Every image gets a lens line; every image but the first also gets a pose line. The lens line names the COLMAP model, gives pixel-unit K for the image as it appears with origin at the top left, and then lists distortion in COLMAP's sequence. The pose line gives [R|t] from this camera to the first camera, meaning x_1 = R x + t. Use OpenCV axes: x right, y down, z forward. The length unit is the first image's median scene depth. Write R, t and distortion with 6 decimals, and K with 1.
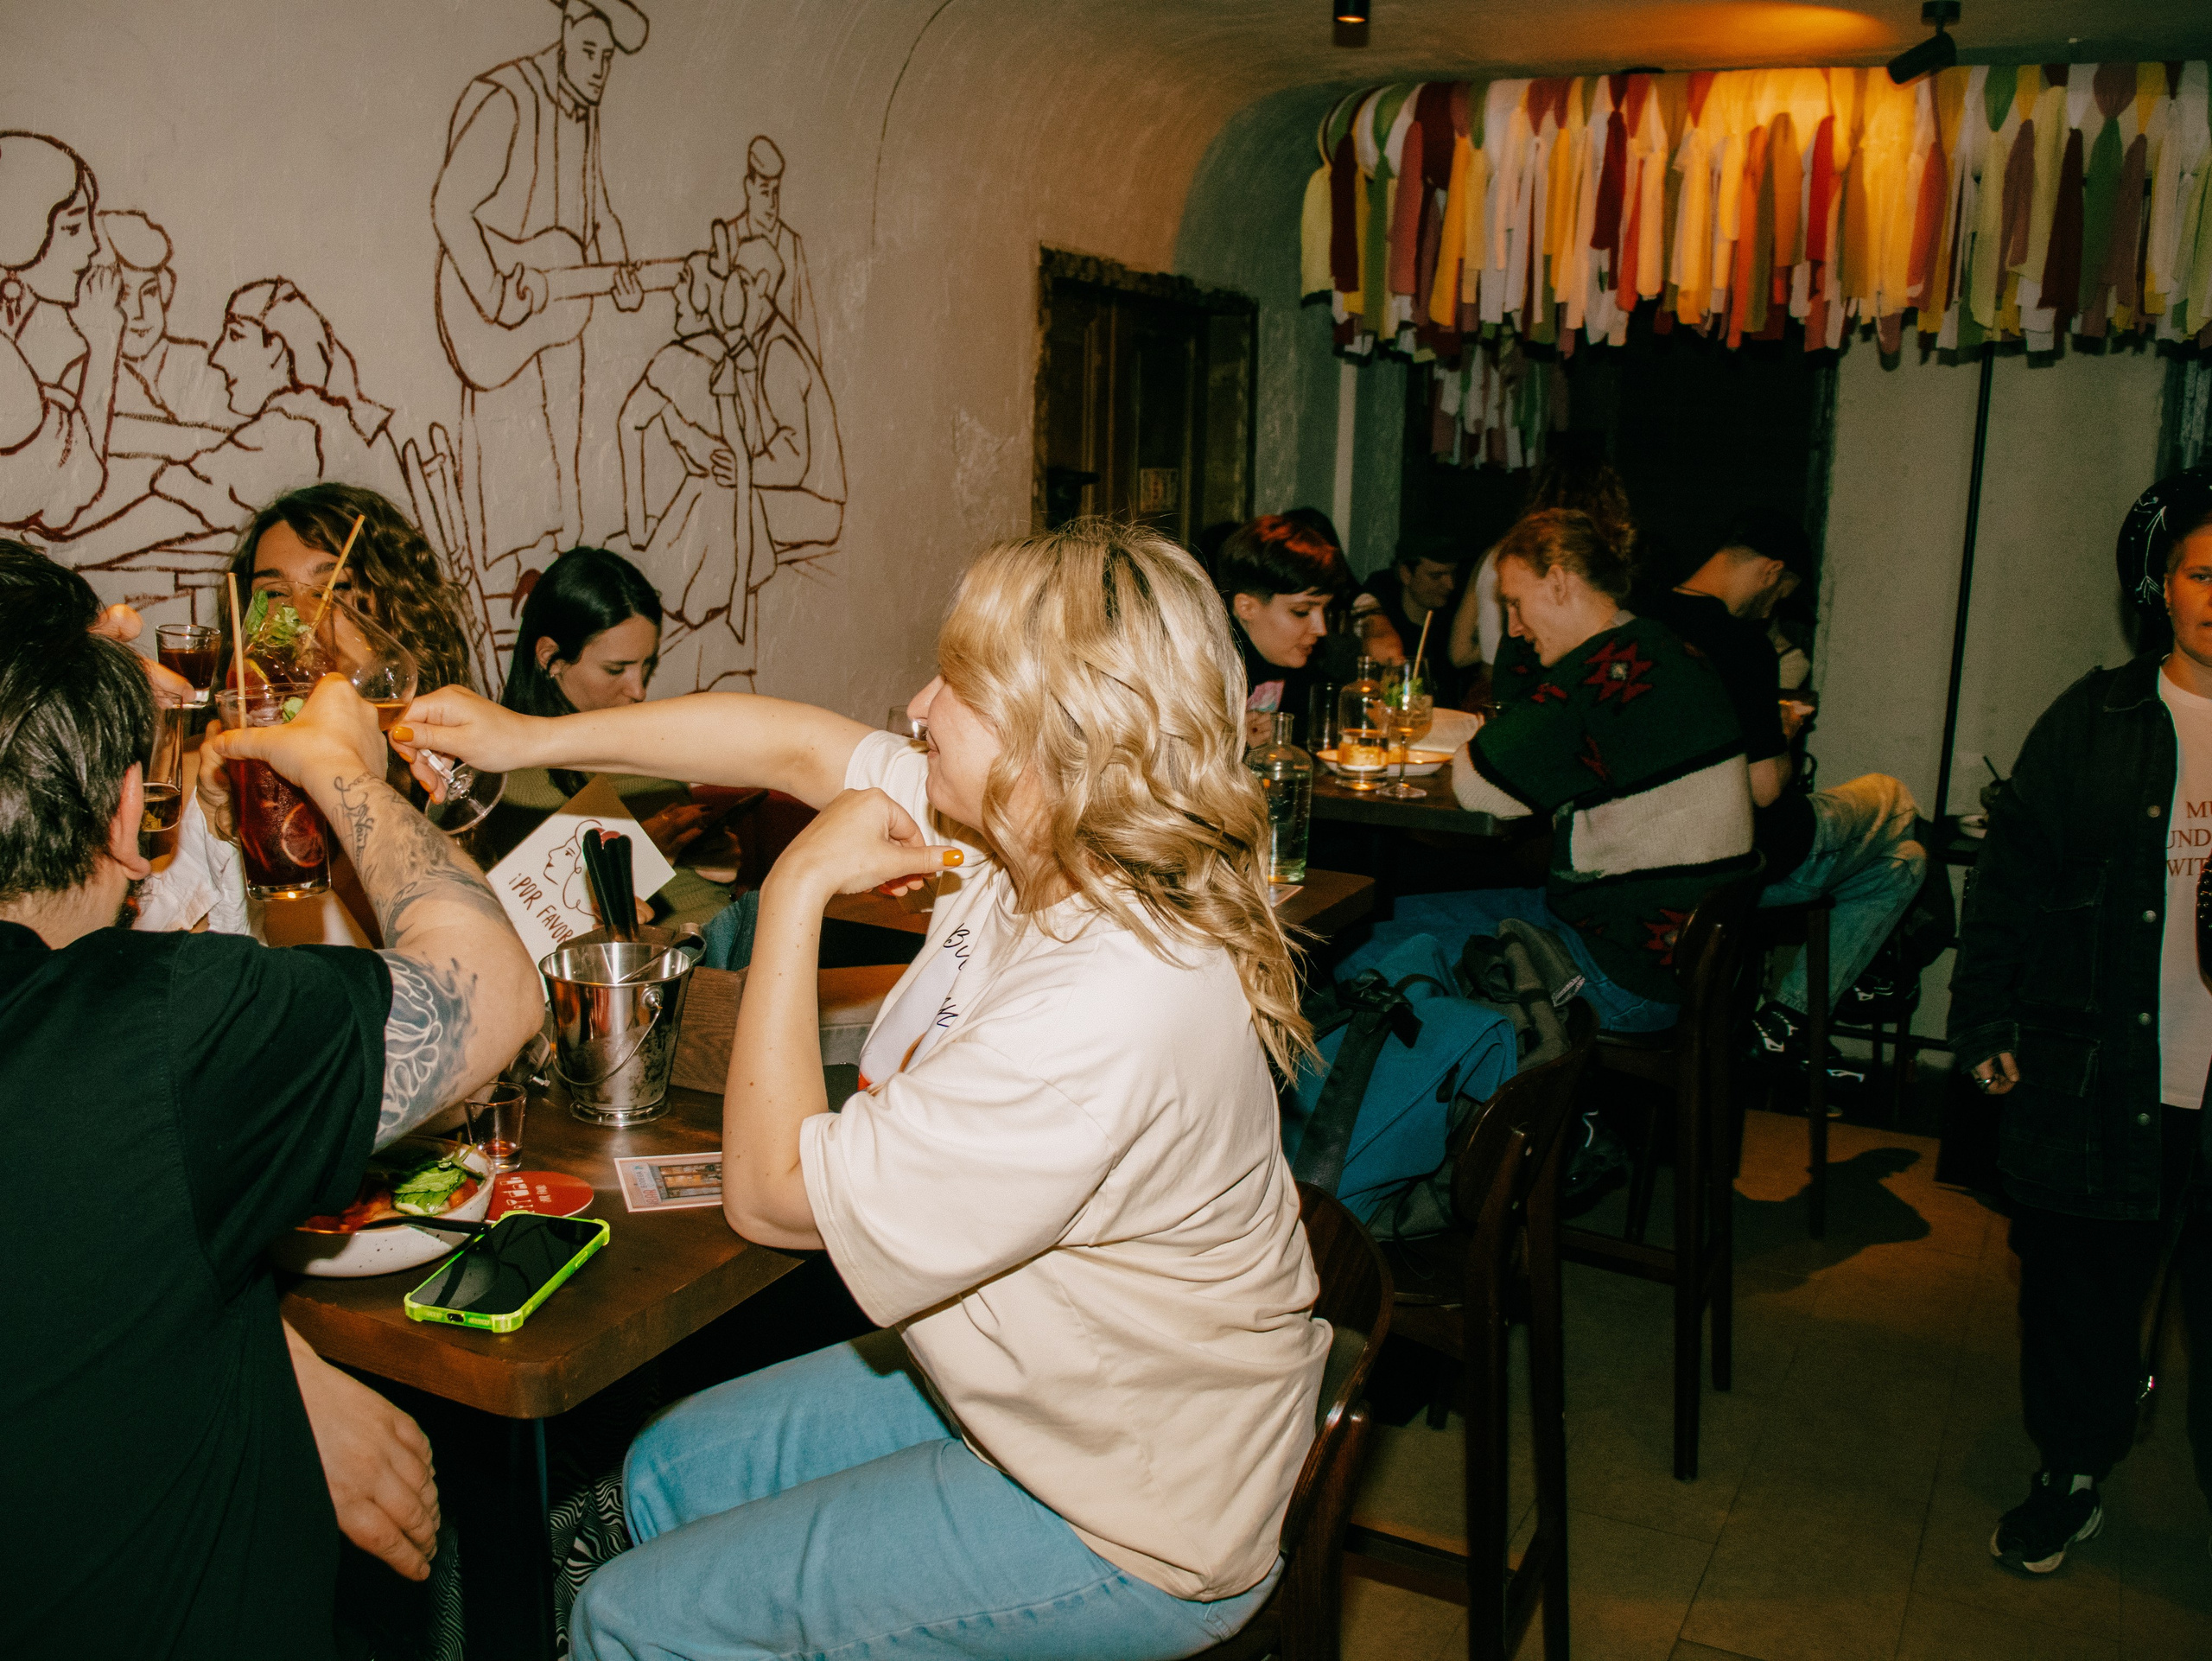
lens RADIAL K [[2078.2, 0, 1093.0], [0, 2078.2, 845.5], [0, 0, 1]] dist [-0.176167, 0.170046]
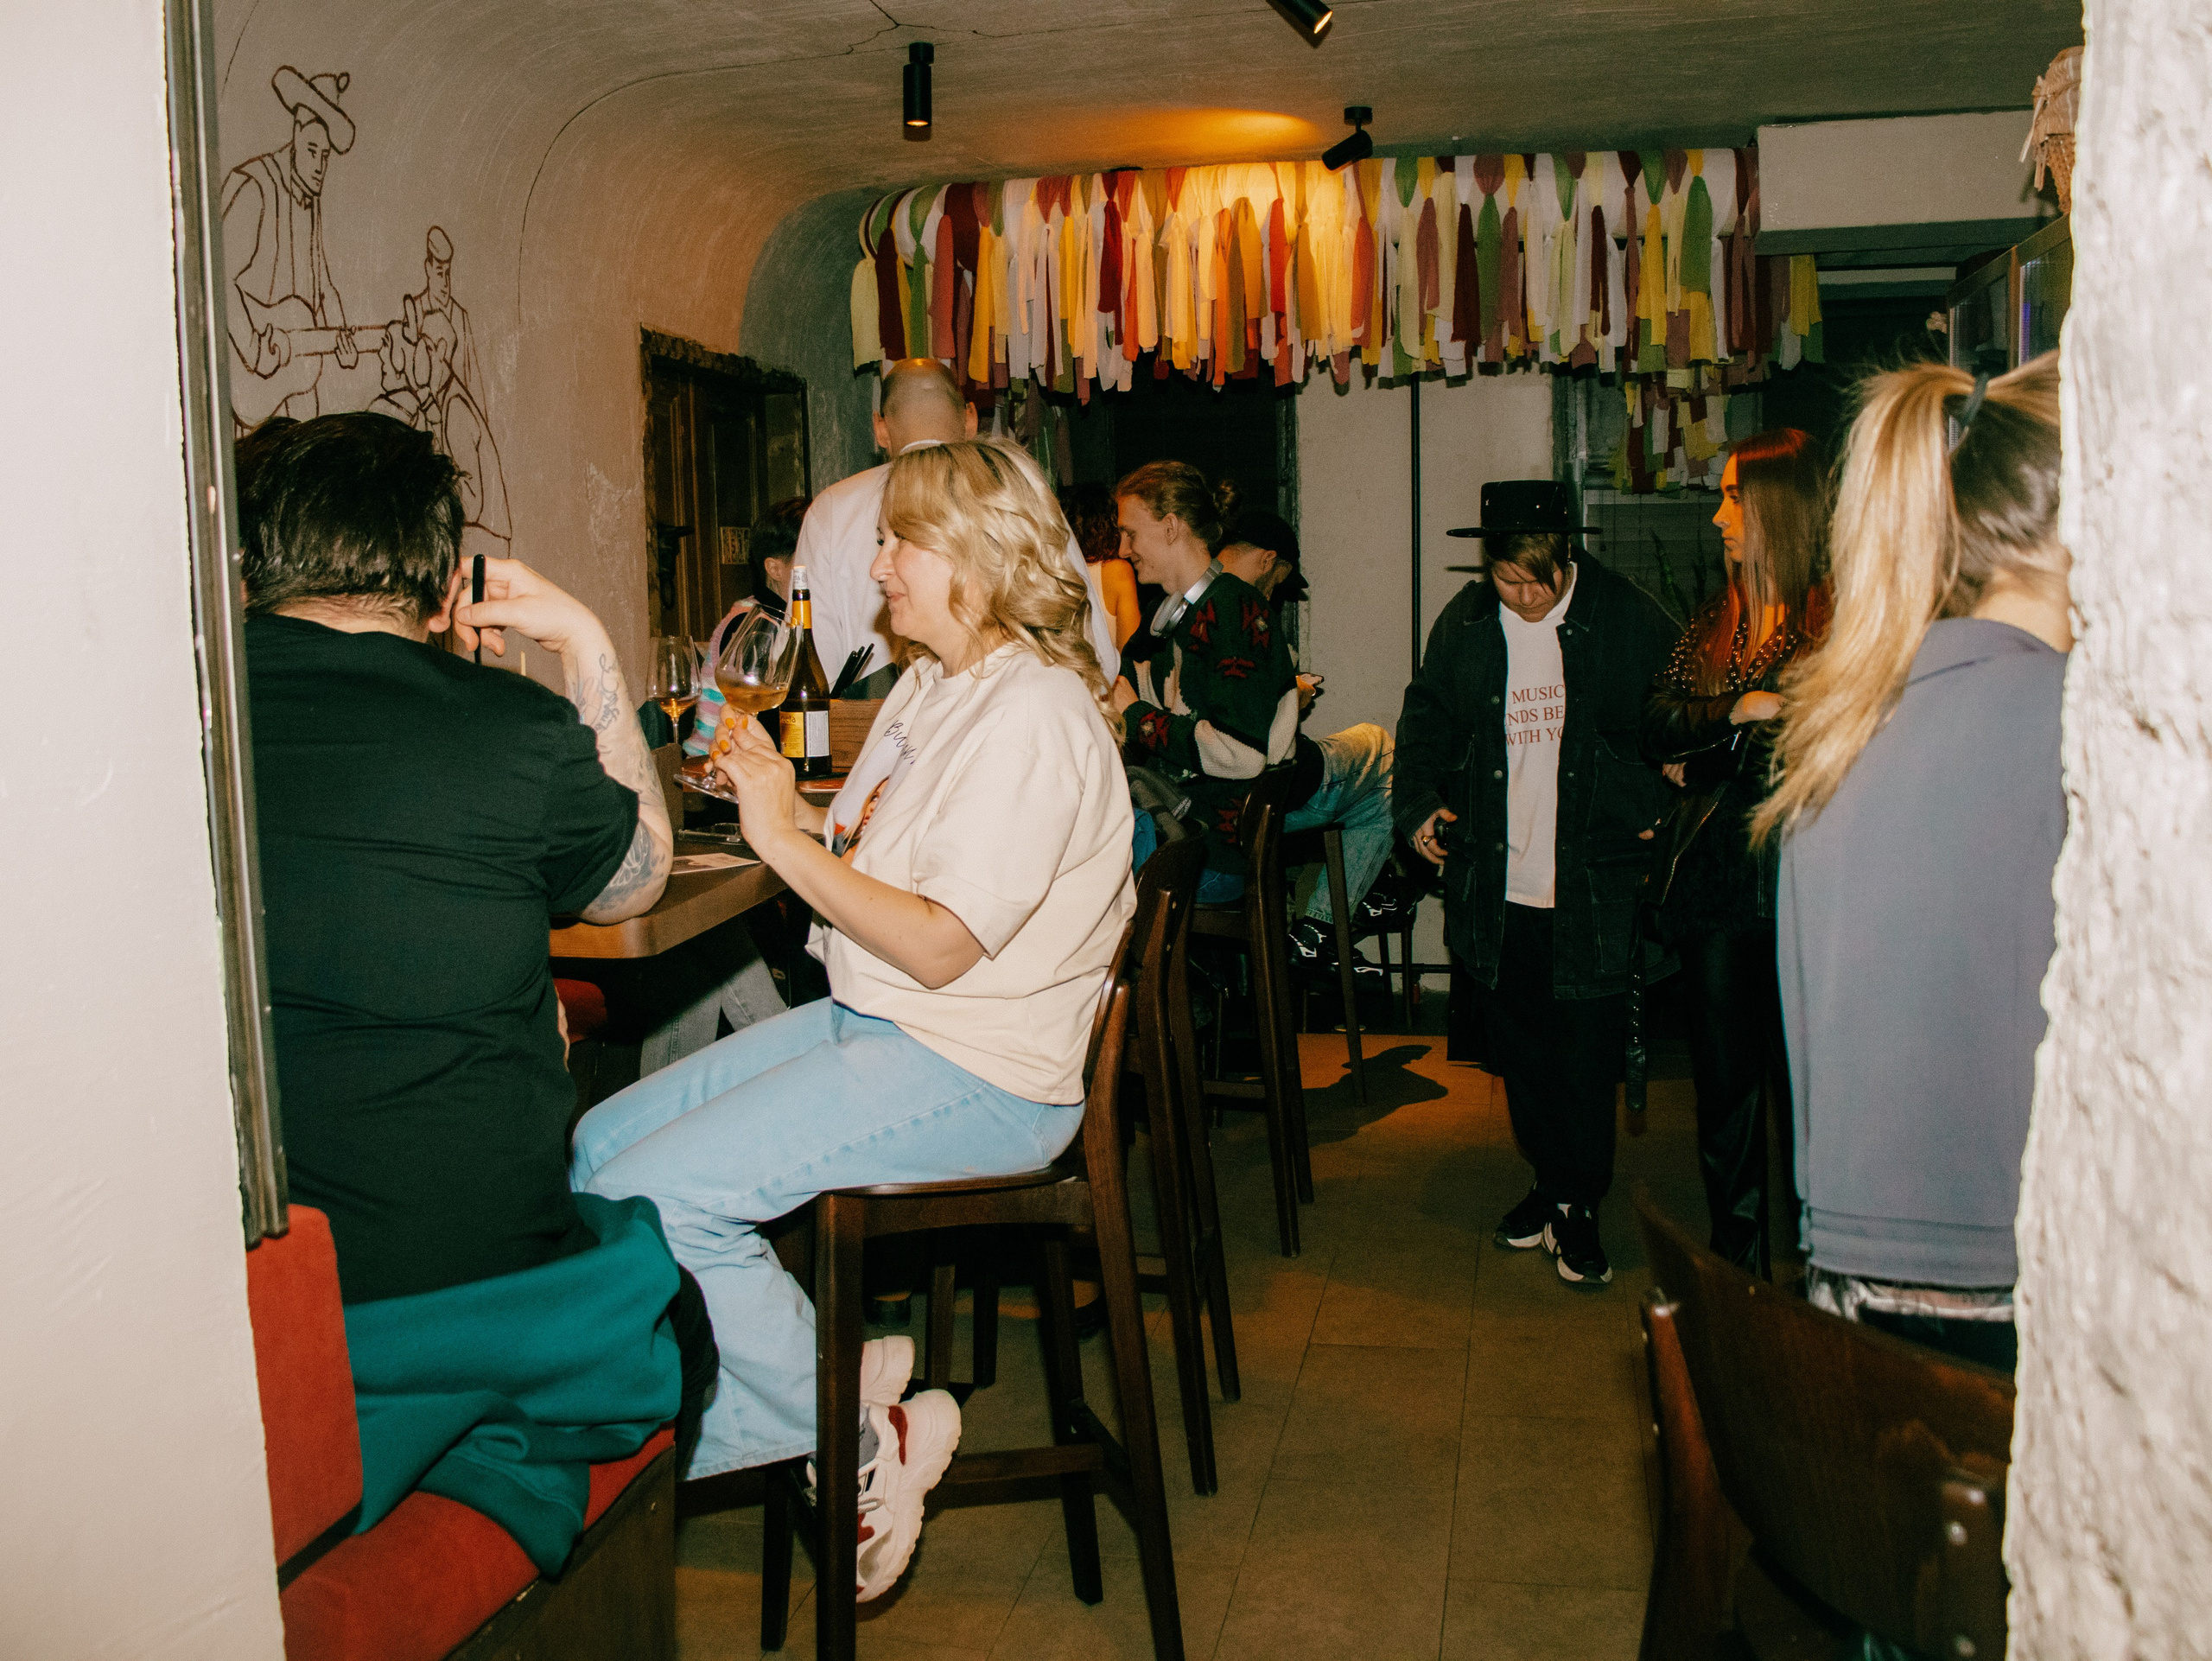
lens RADIAL K [[2078.2, 0, 1093.0], [0, 2078.2, 845.5], [0, 0, 1]] dist [-0.176167, 0.170046]
pose [[0.964853, -0.083485, 0.249178, -0.092430], [0.099676, 0.993604, -0.053060, 0.089538], [-0.243155, 0.076033, 0.967003, -0.167772]]
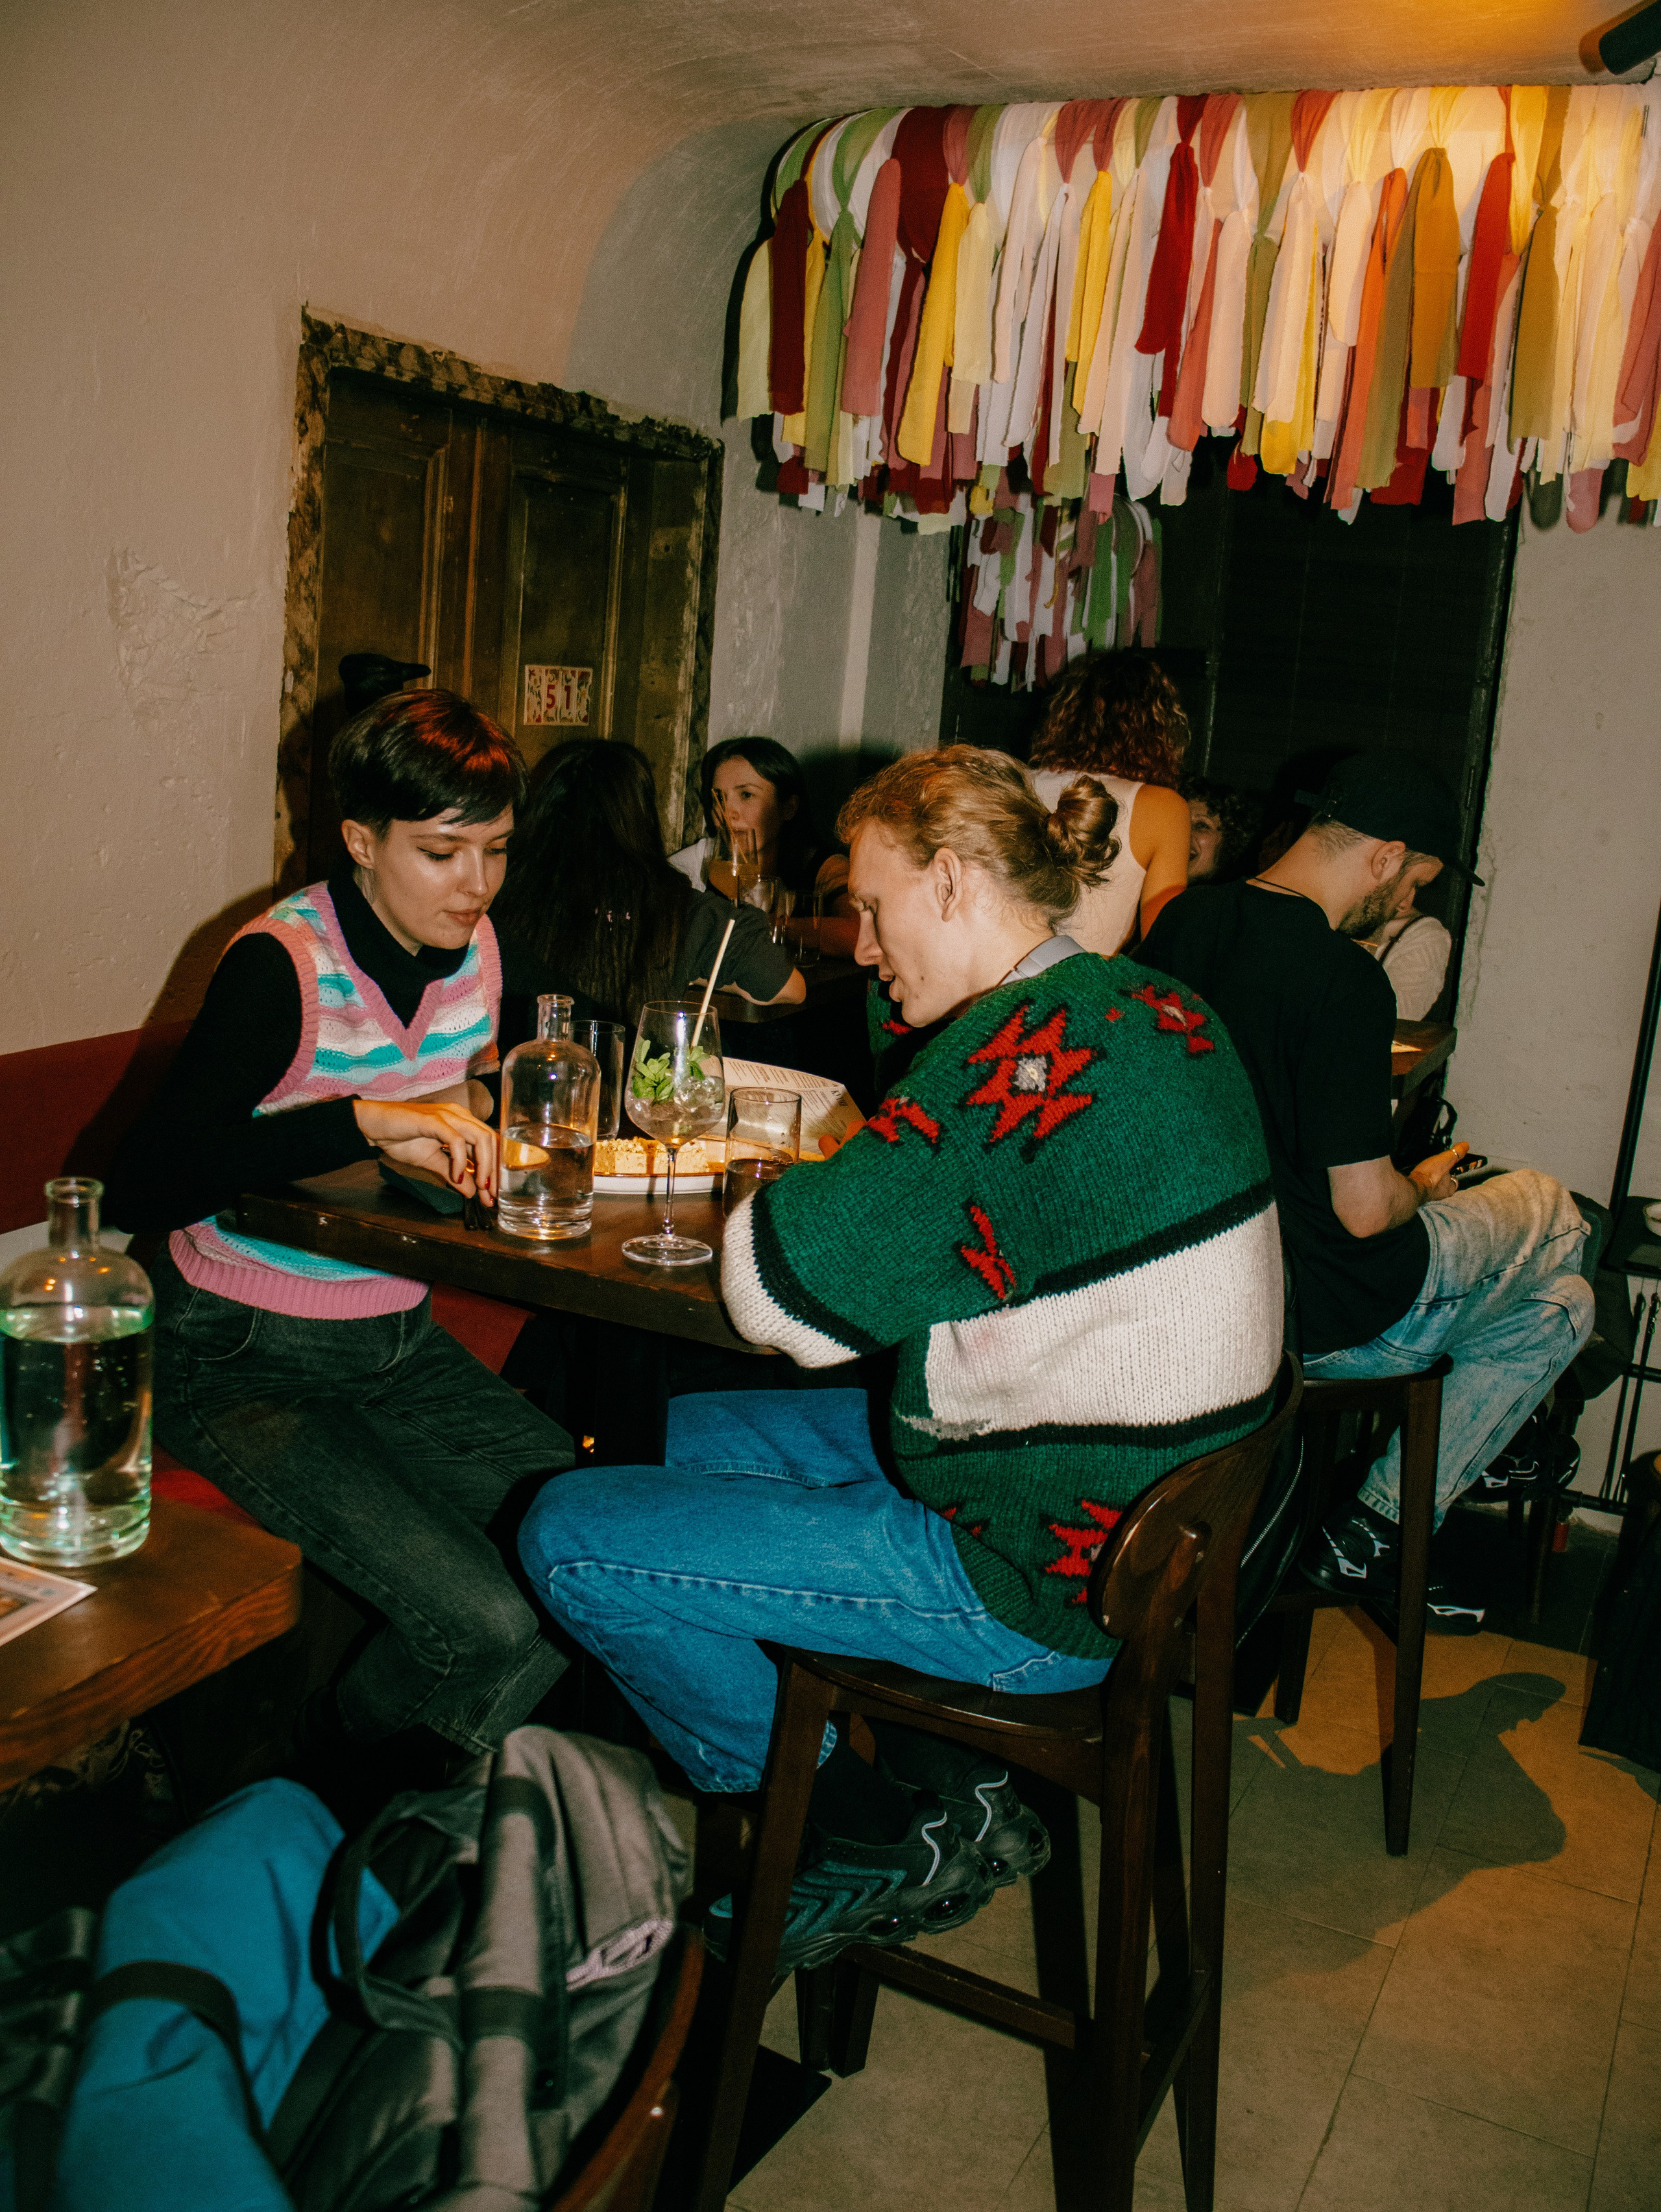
lens RADIAL K [[2078.3, 0, 833.1], [0, 2078.3, 1092.1], [0, 0, 1]] dist [-0.176167, 0.170046]
pose [[0.998428, 0.048436, 0.028221, 0.140628], [-0.048733, 0.998762, 0.009959, -0.056919], [-0.027703, -0.011319, 0.999552, 0.344840]]
